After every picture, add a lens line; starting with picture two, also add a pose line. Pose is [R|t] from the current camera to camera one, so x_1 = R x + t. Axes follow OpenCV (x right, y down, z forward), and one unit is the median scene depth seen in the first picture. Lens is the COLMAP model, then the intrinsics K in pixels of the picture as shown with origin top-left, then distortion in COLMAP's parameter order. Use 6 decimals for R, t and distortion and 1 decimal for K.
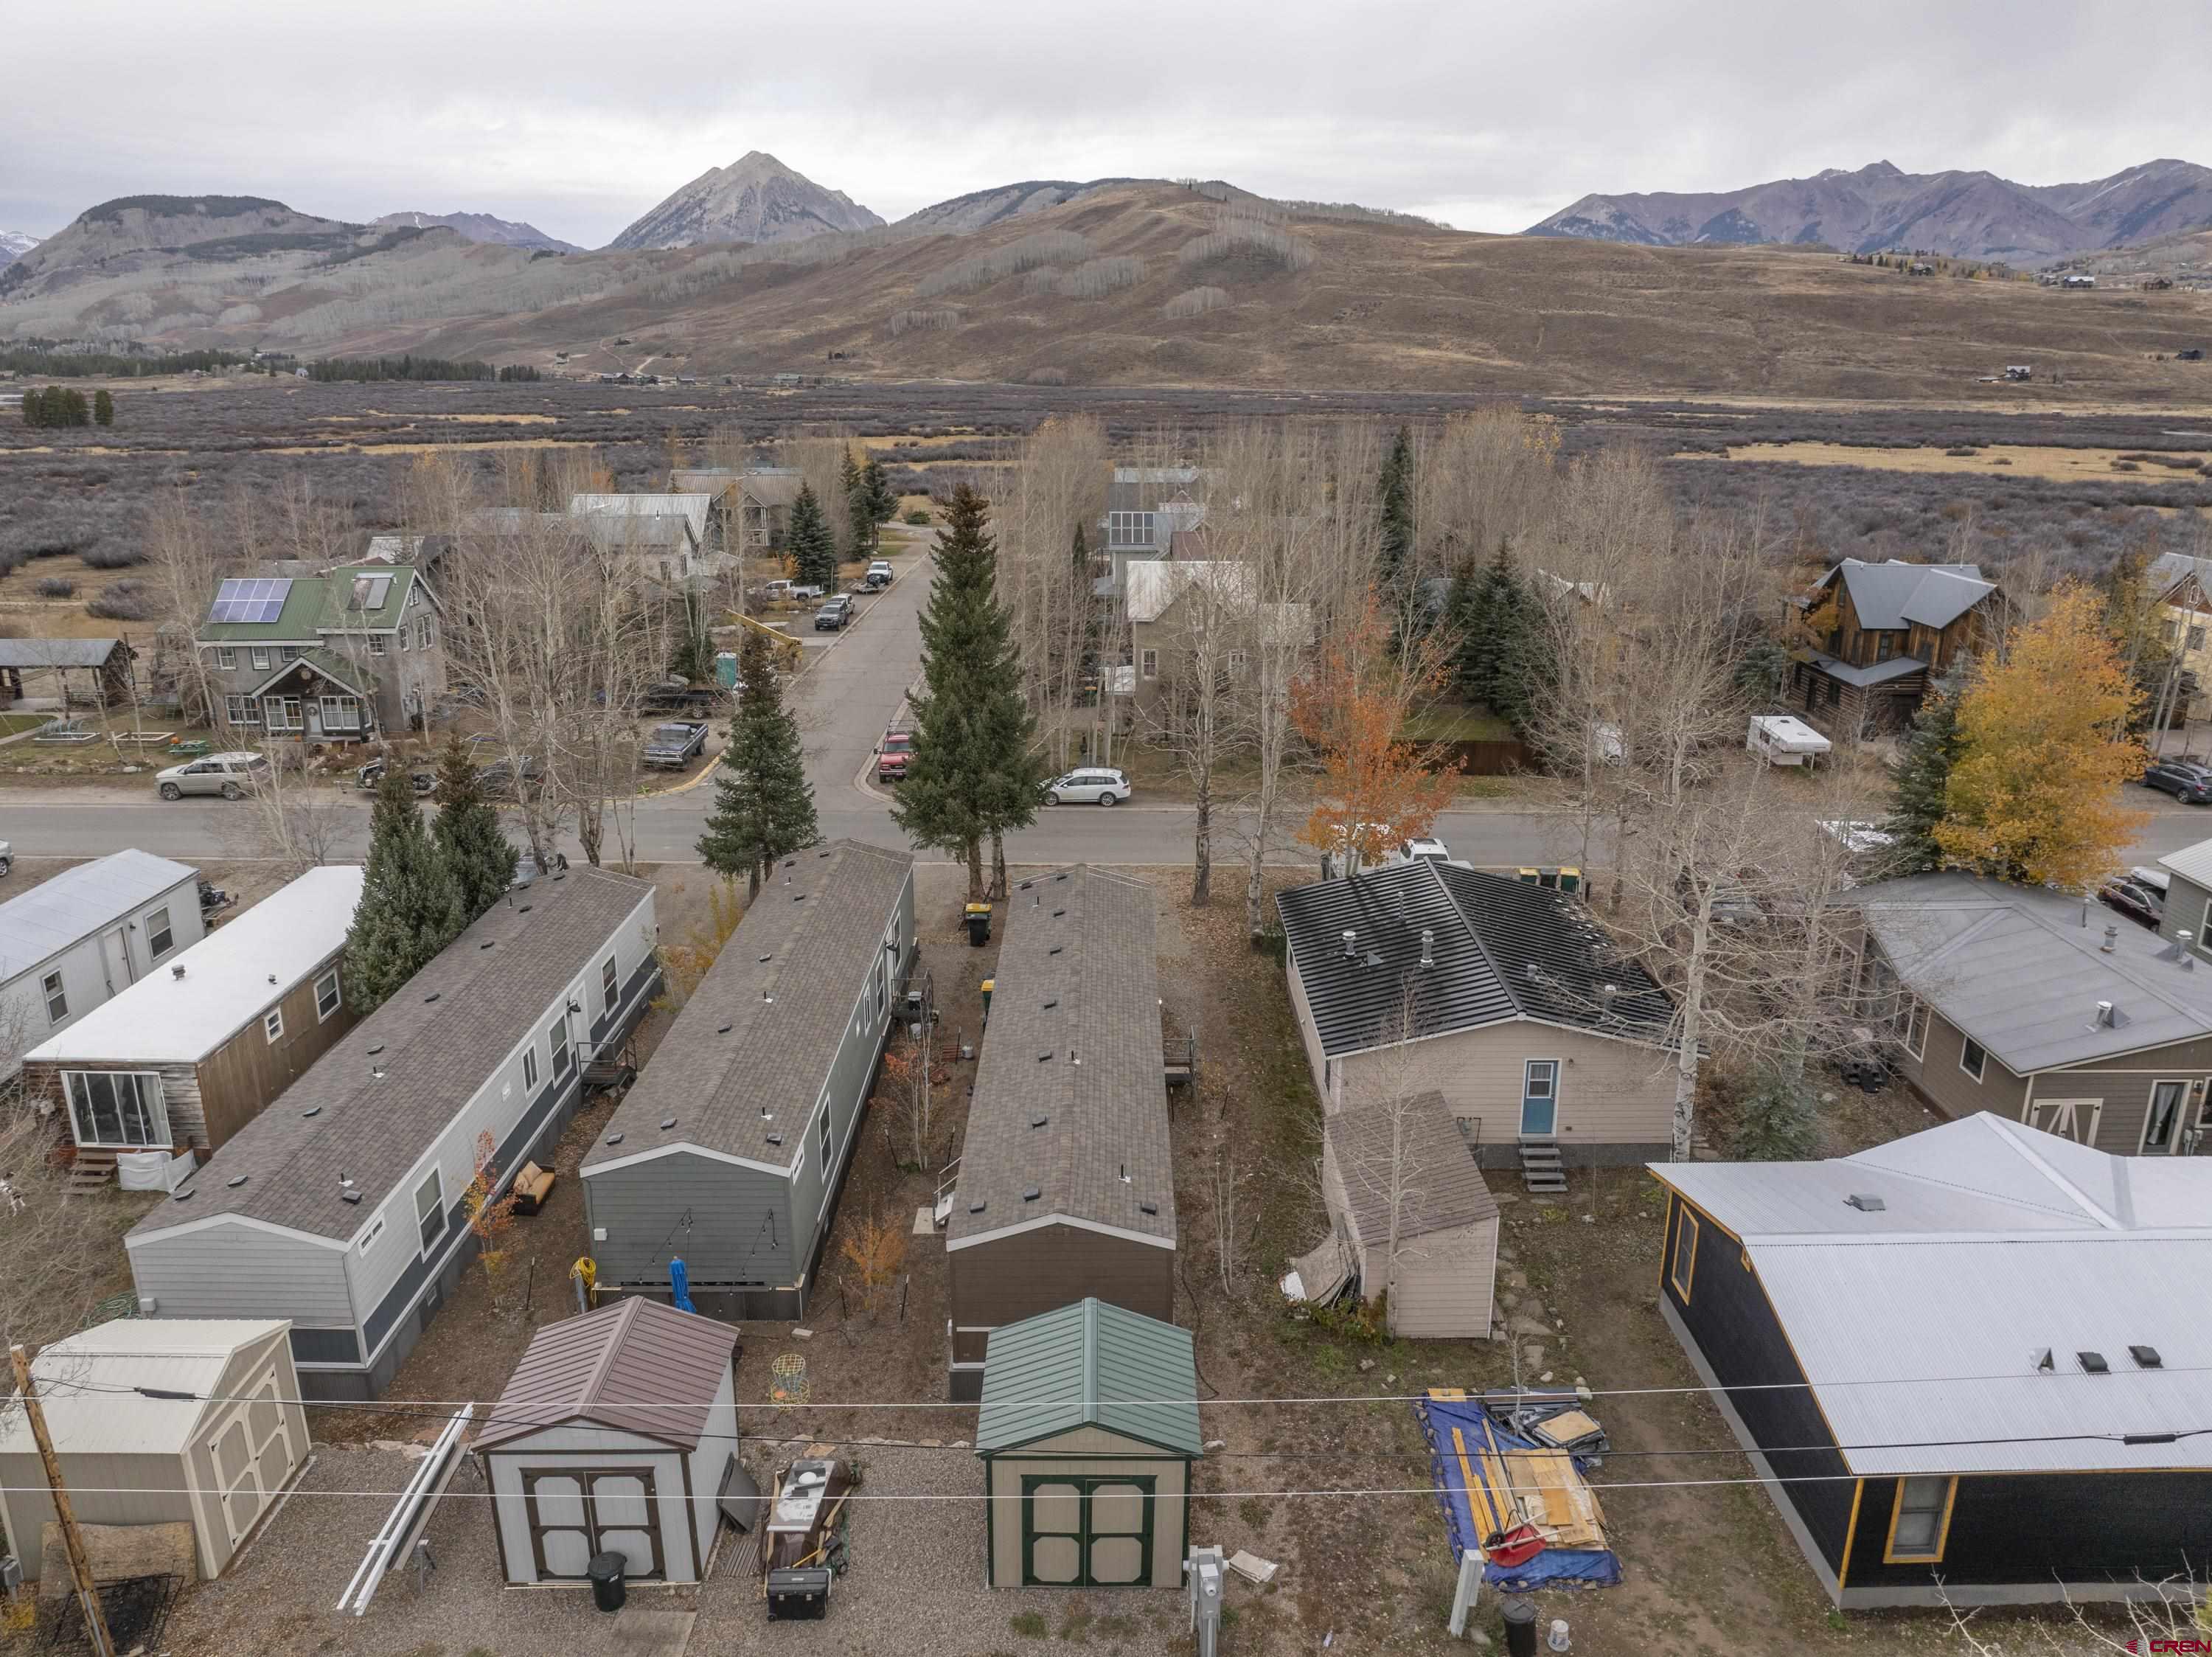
lens RADIAL K [[1570.2, 0, 1108.2], [0, 1570.2, 829.7], [0, 0, 1]] dist [-0.046798, 0.020230]
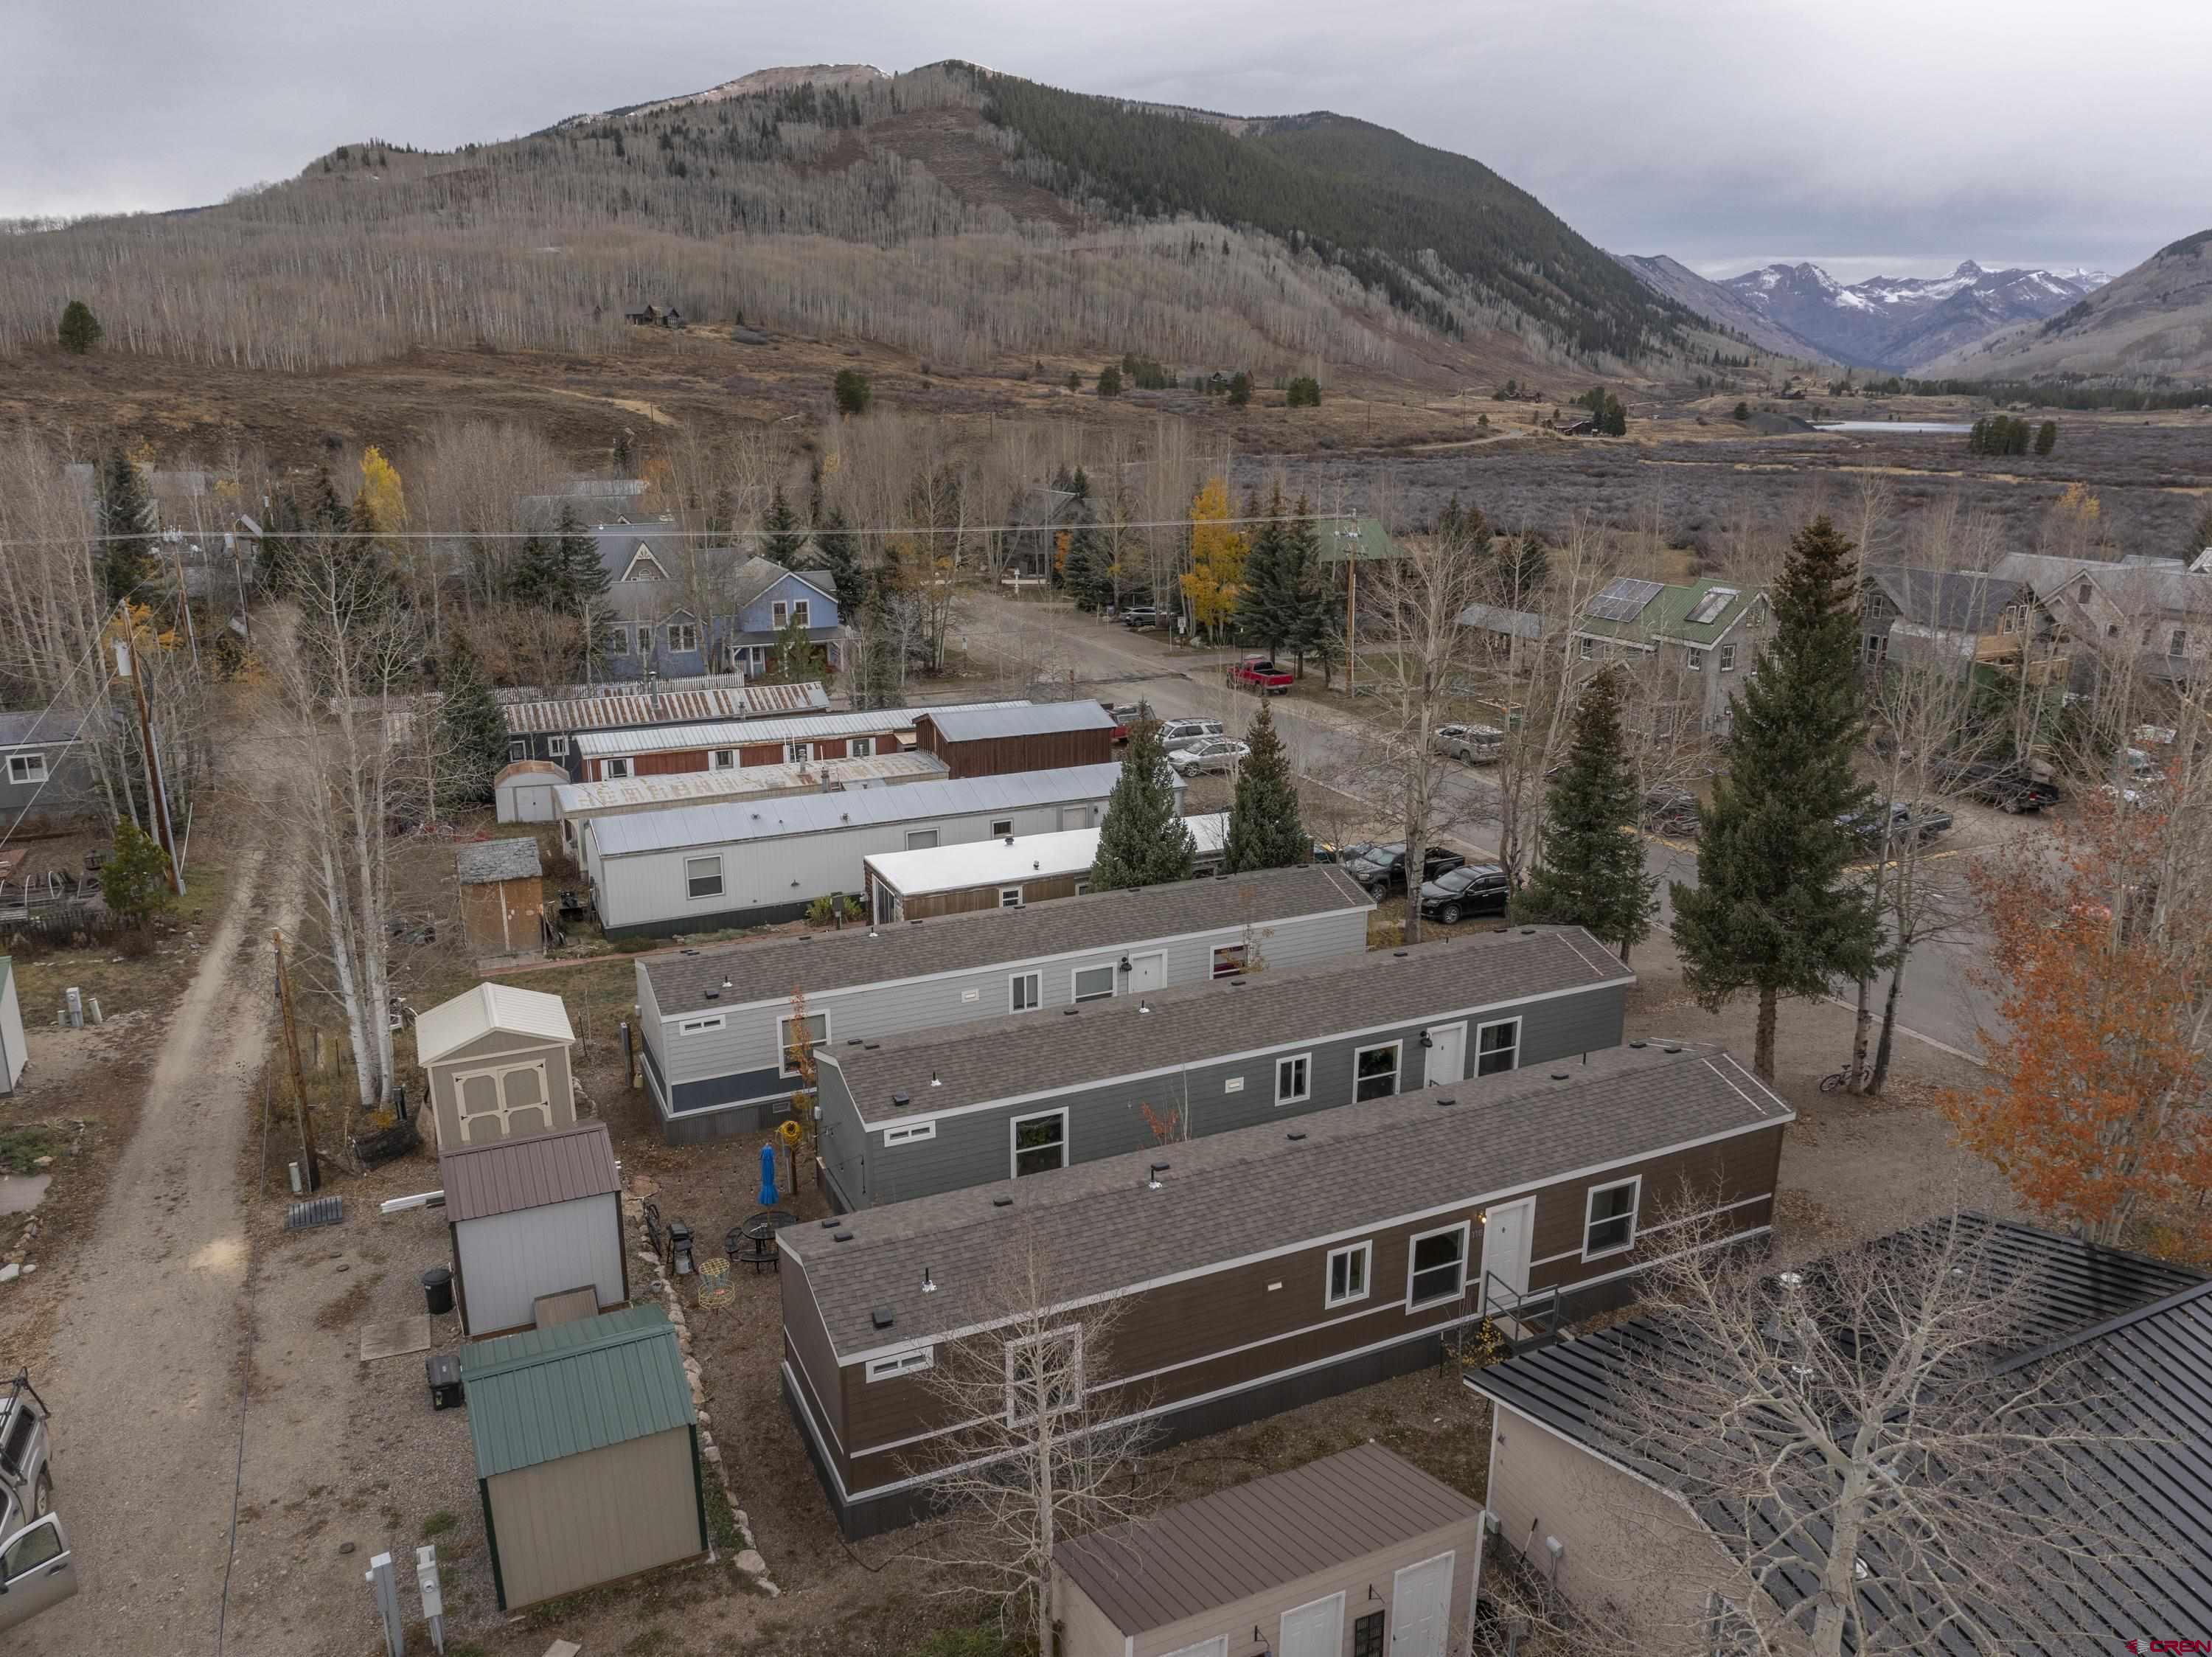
lens RADIAL K [[1570.2, 0, 1114.5], [0, 1570.2, 818.4], [0, 0, 1]] dist [-0.046798, 0.020230]
pose [[0.422851, 0.239237, -0.874050, 0.487133], [-0.263599, 0.955287, 0.133948, -0.105755], [0.867014, 0.173759, 0.467007, 0.428339]]
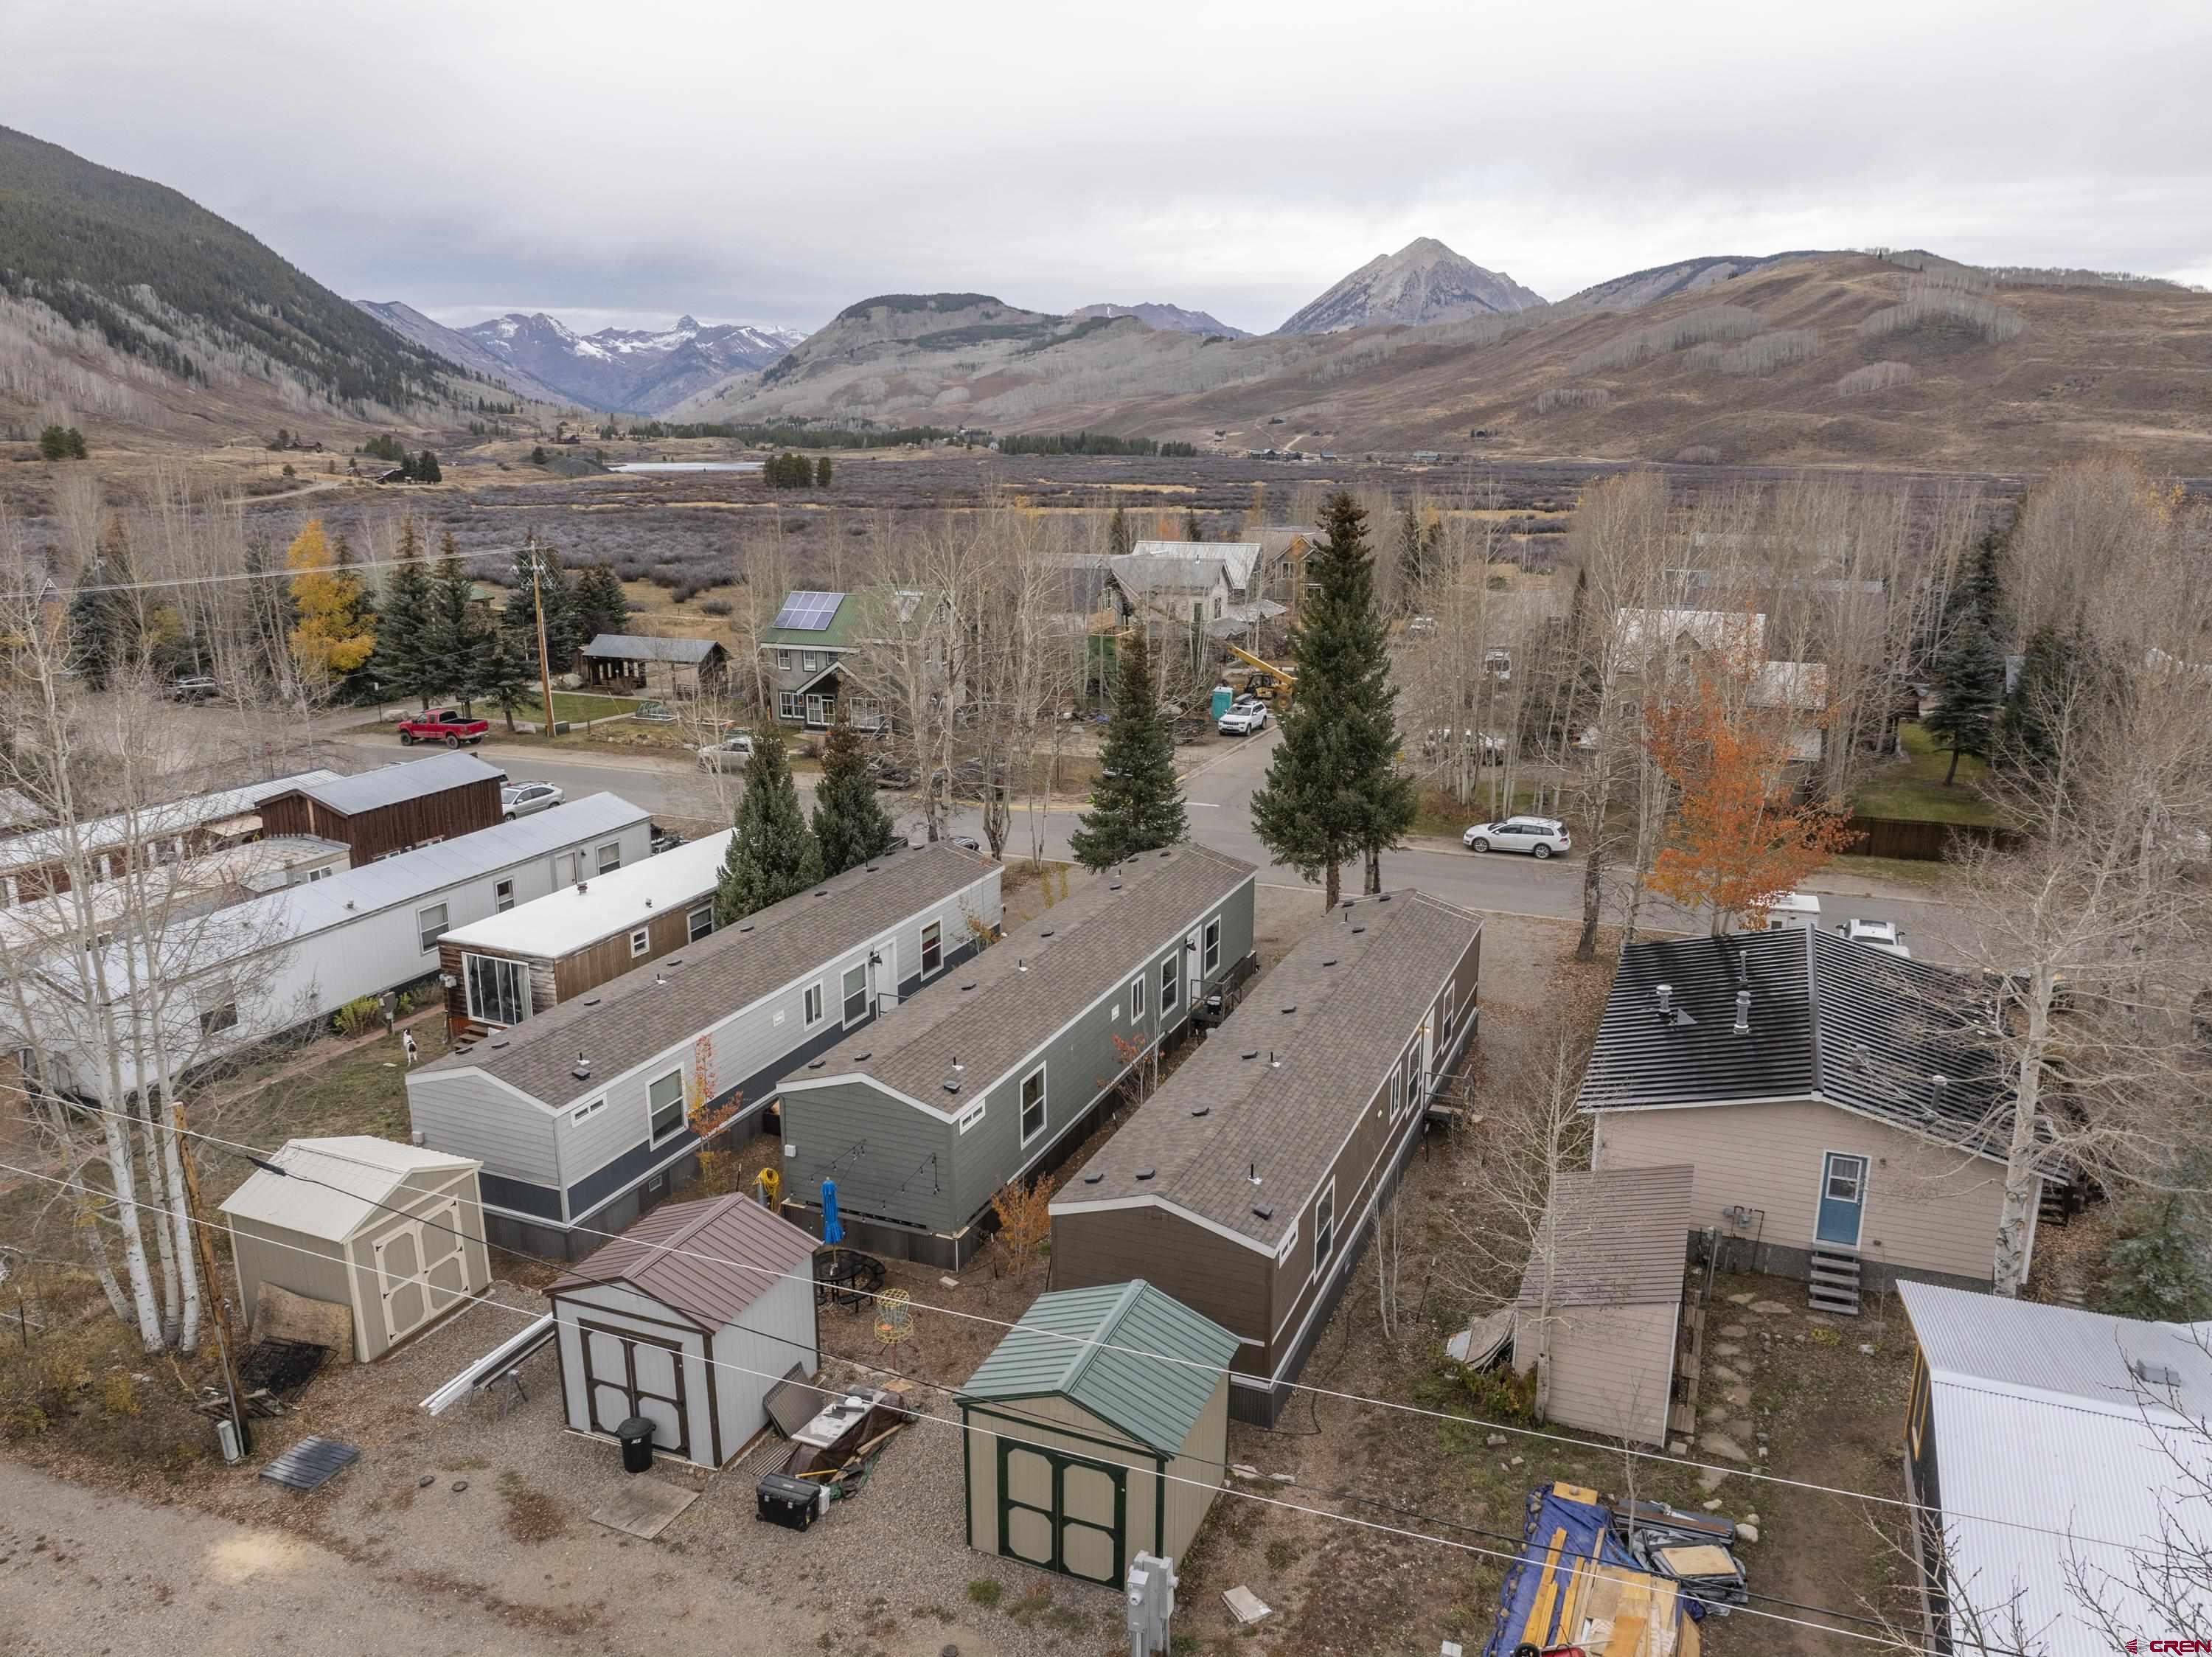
lens RADIAL K [[1570.2, 0, 1109.2], [0, 1570.2, 826.6], [0, 0, 1]] dist [-0.046798, 0.020230]
pose [[0.922367, 0.090880, -0.375474, 0.173217], [-0.109571, 0.993565, -0.028684, 0.033230], [0.370451, 0.067598, 0.926389, 0.058813]]
